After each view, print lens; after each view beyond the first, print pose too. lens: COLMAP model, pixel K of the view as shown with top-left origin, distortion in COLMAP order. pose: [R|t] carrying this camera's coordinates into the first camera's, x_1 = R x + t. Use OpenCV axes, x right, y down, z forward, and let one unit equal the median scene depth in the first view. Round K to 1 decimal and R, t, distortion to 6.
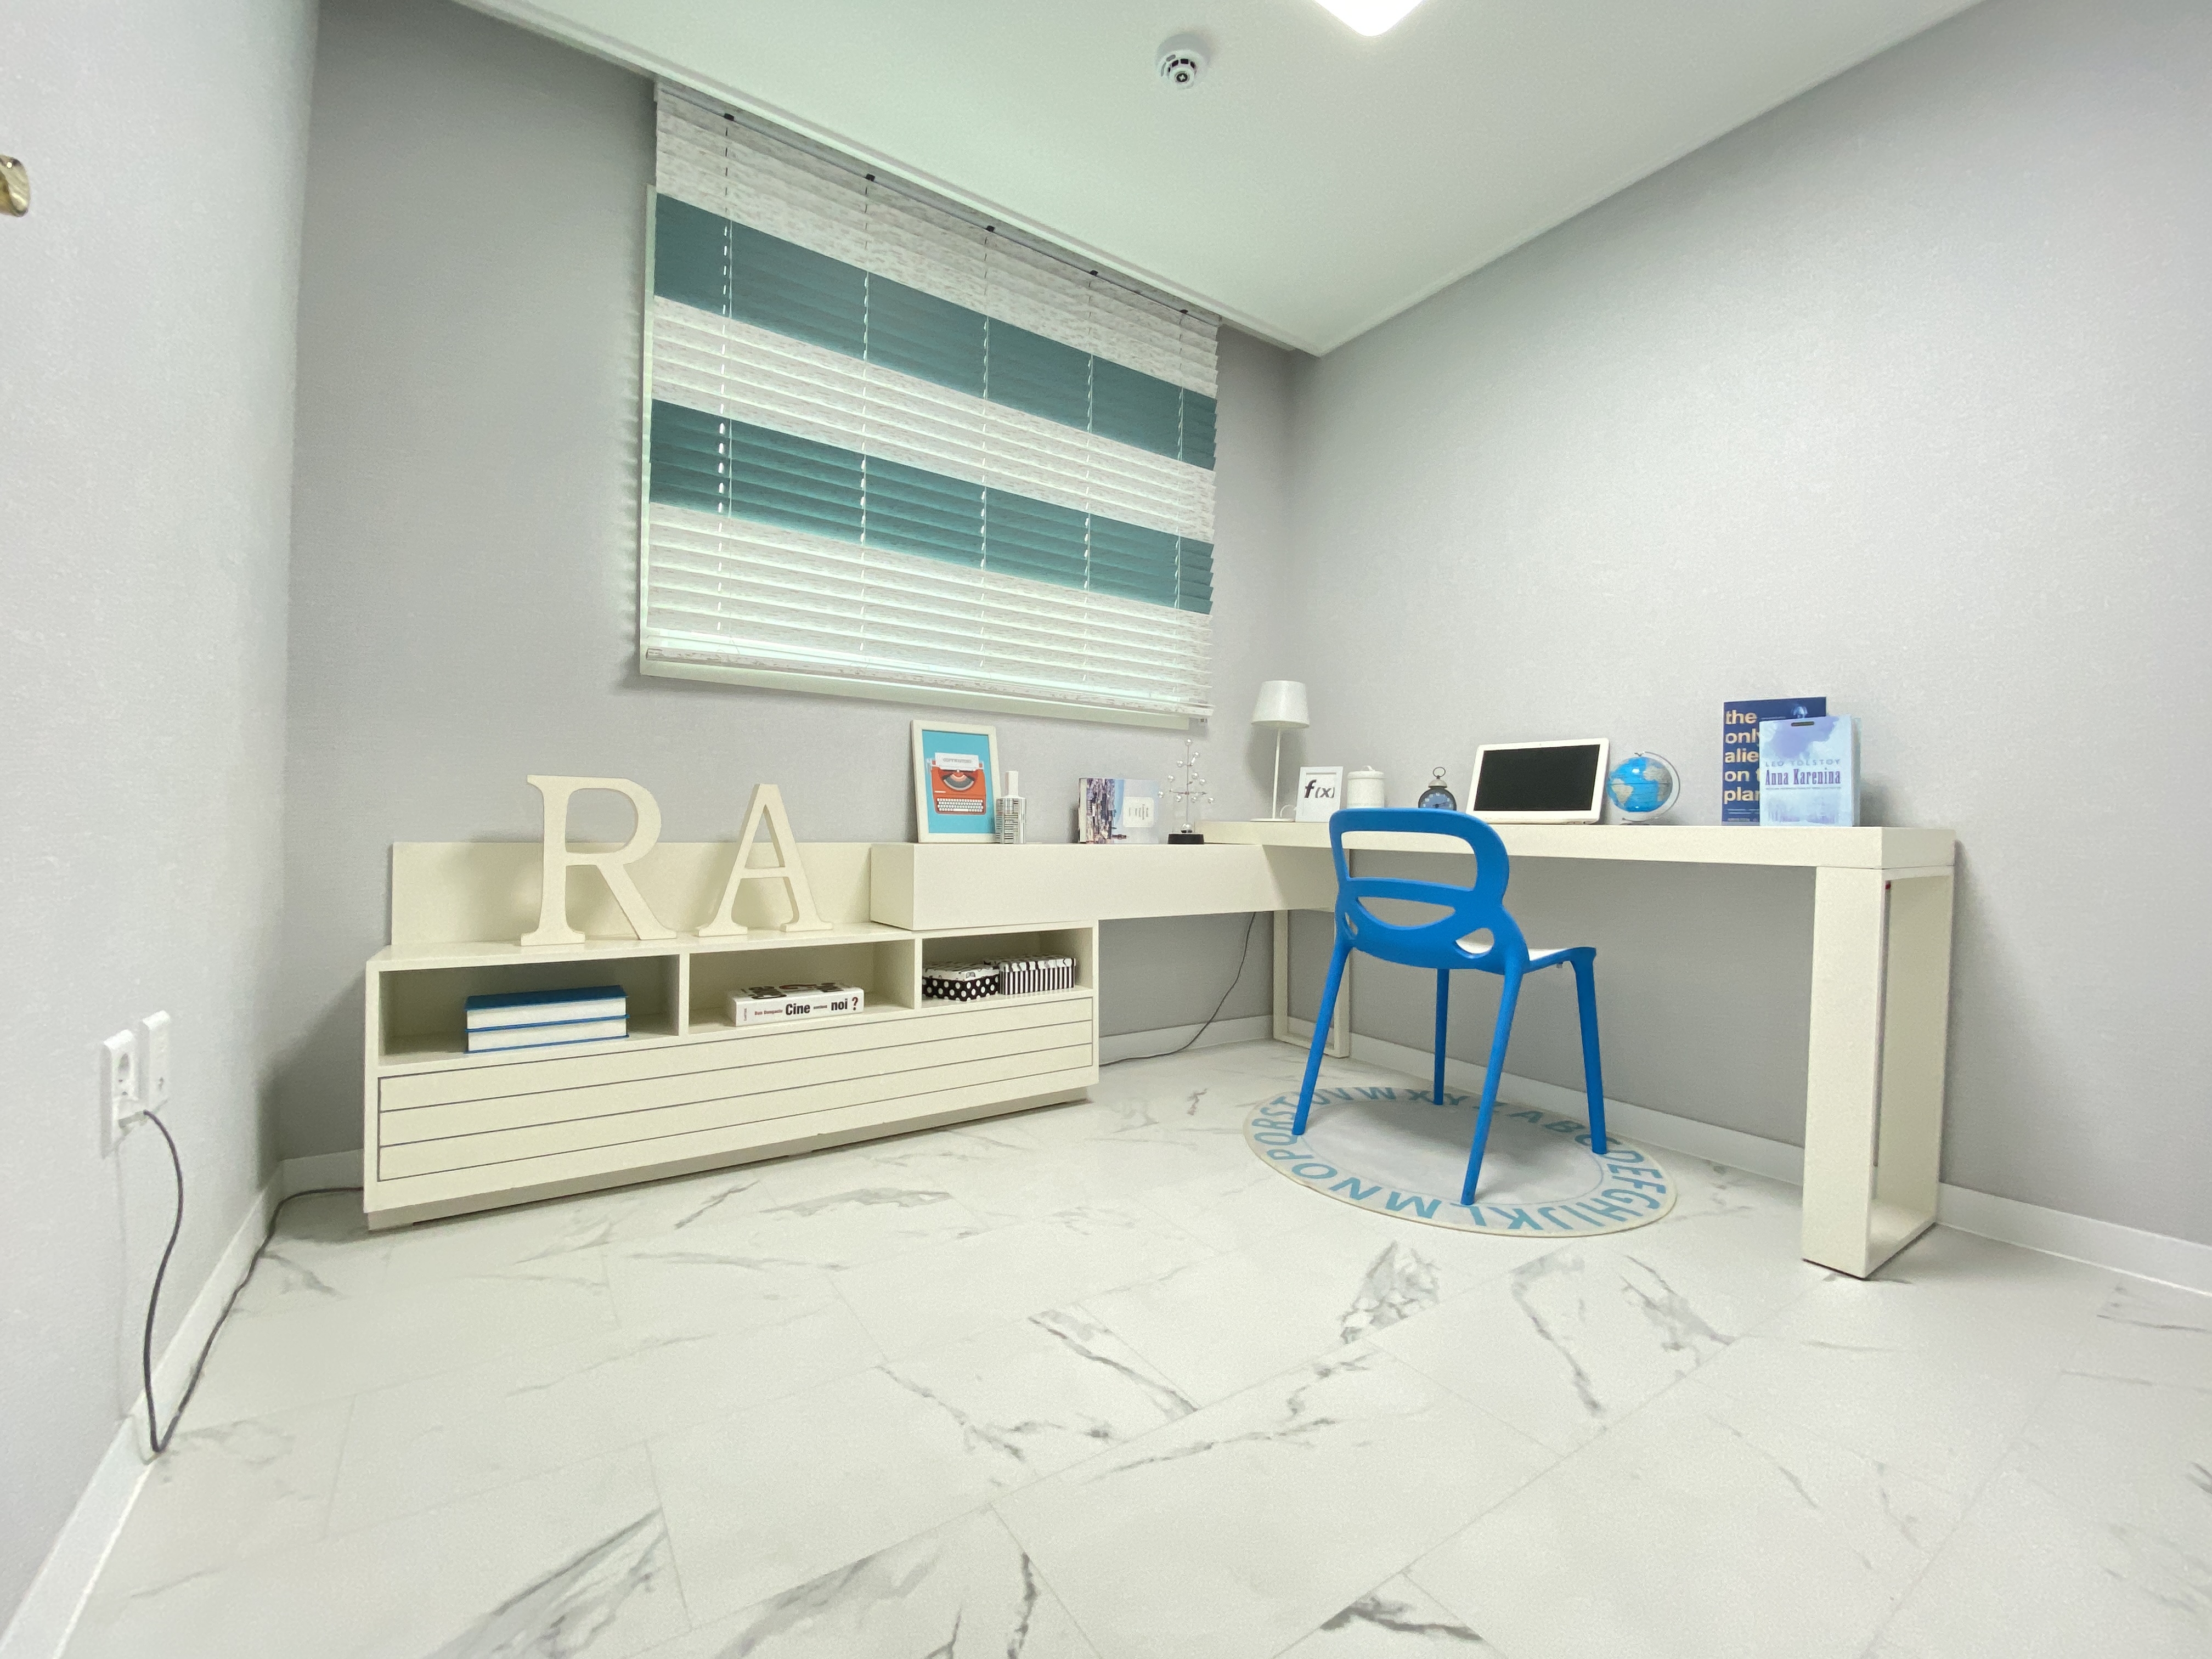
lens RADIAL K [[893.0, 0, 1118.7], [0, 893.0, 899.5], [0, 0, 1]] dist [0.011623, -0.022116]
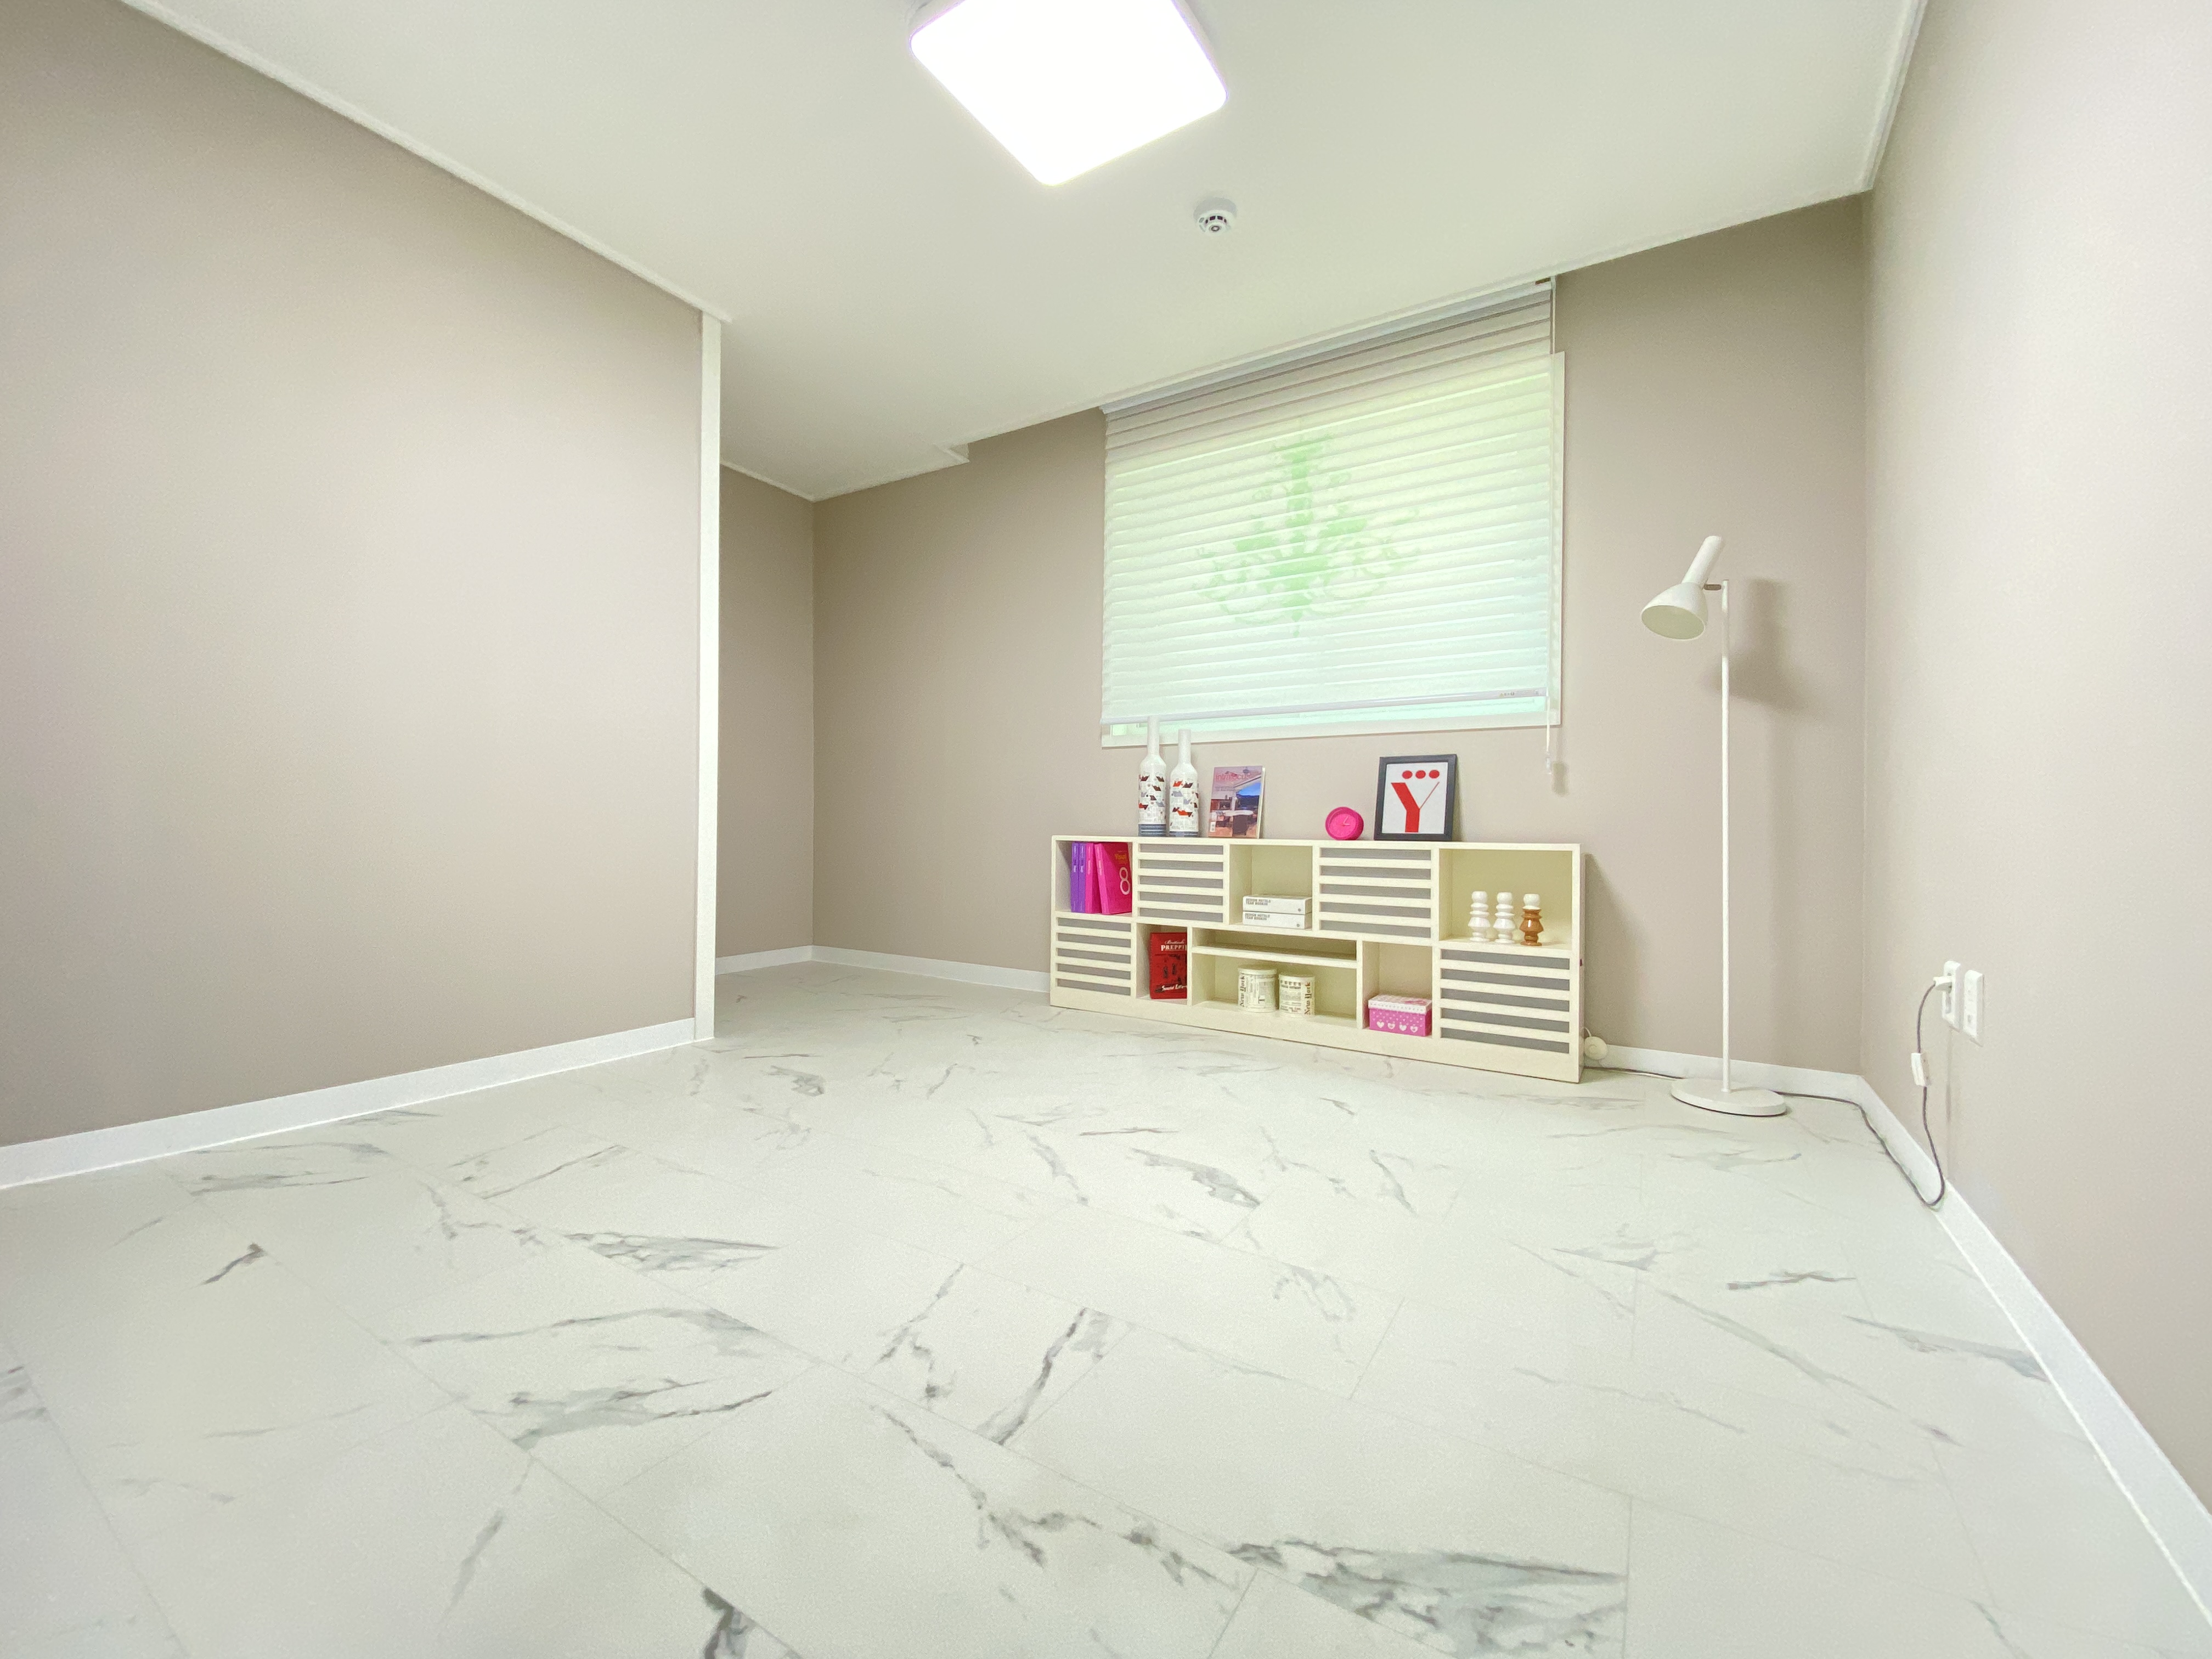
lens RADIAL K [[909.4, 0, 1106.0], [0, 909.4, 829.5], [0, 0, 1]] dist [0.001476, -0.006840]
pose [[0.410342, -0.001780, -0.911930, 1.302266], [-0.075806, 0.996471, -0.036056, -0.043427], [0.908776, 0.083925, 0.408758, 0.877340]]
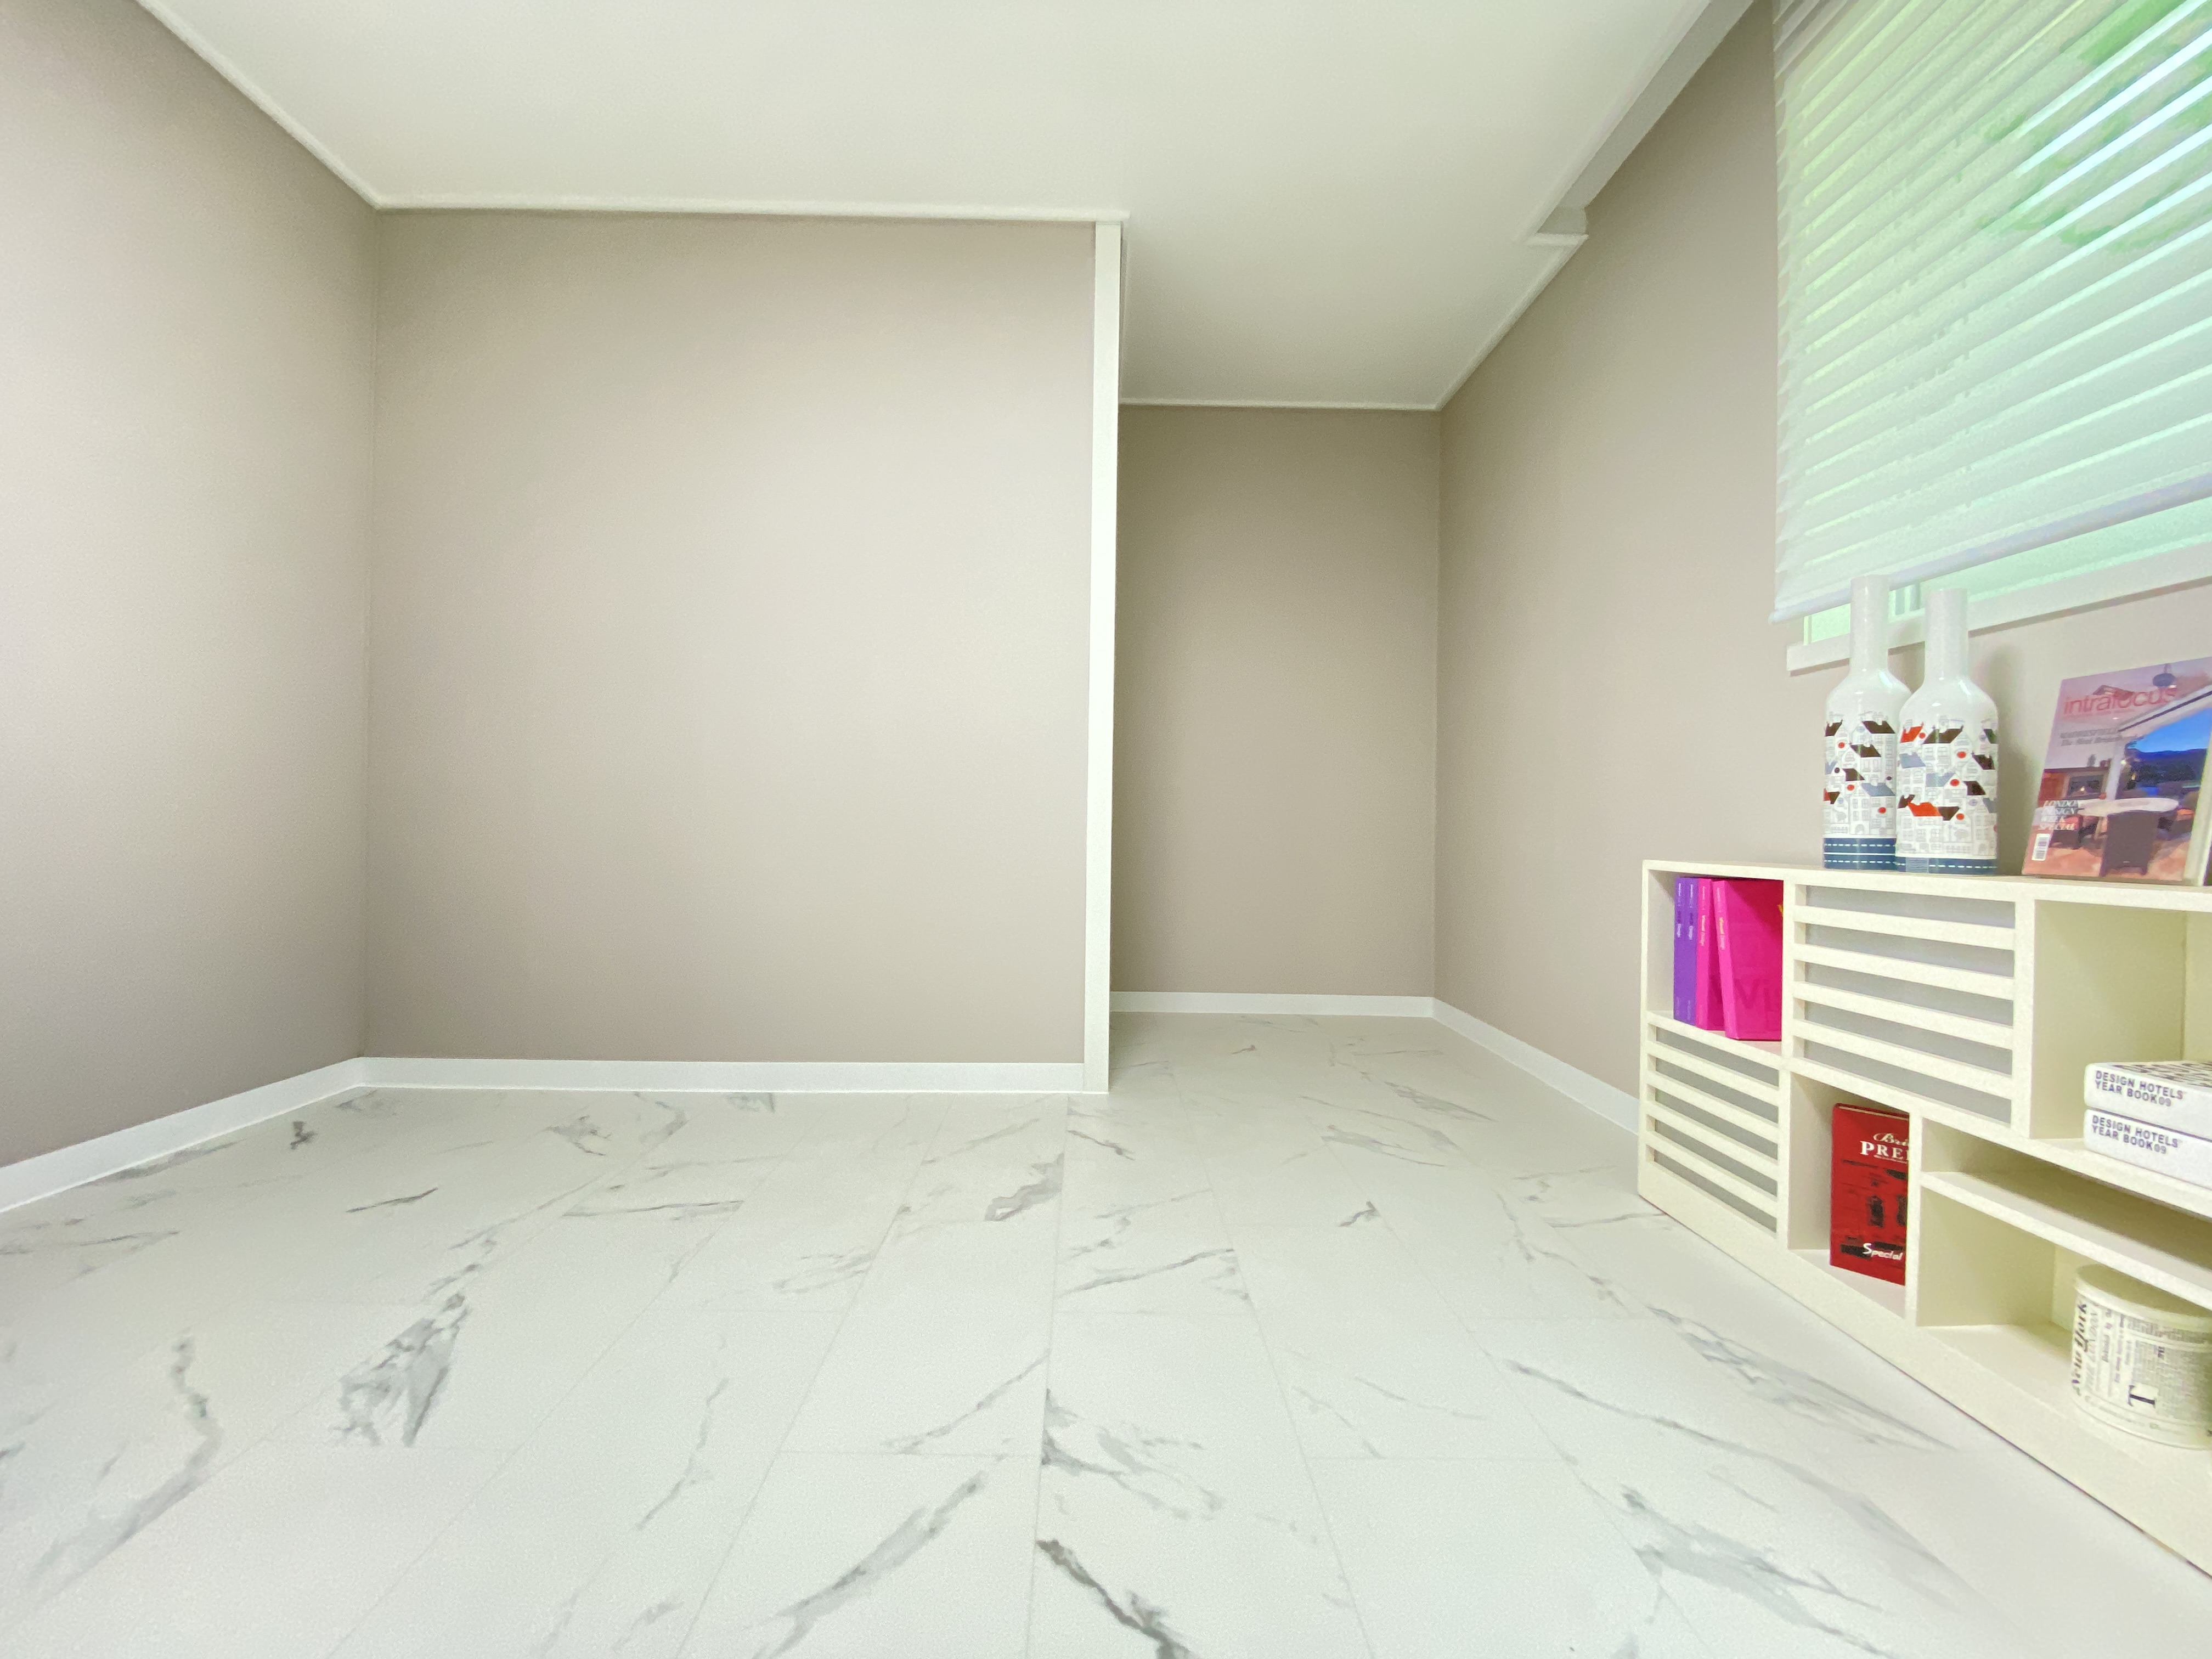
lens RADIAL K [[896.1, 0, 1093.9], [0, 896.1, 832.0], [0, 0, 1]] dist [0.024833, -0.022521]
pose [[-0.569411, -0.013573, -0.821941, 0.559472], [-0.079675, 0.996068, 0.038748, -0.120364], [0.818183, 0.087551, -0.568253, 1.714986]]
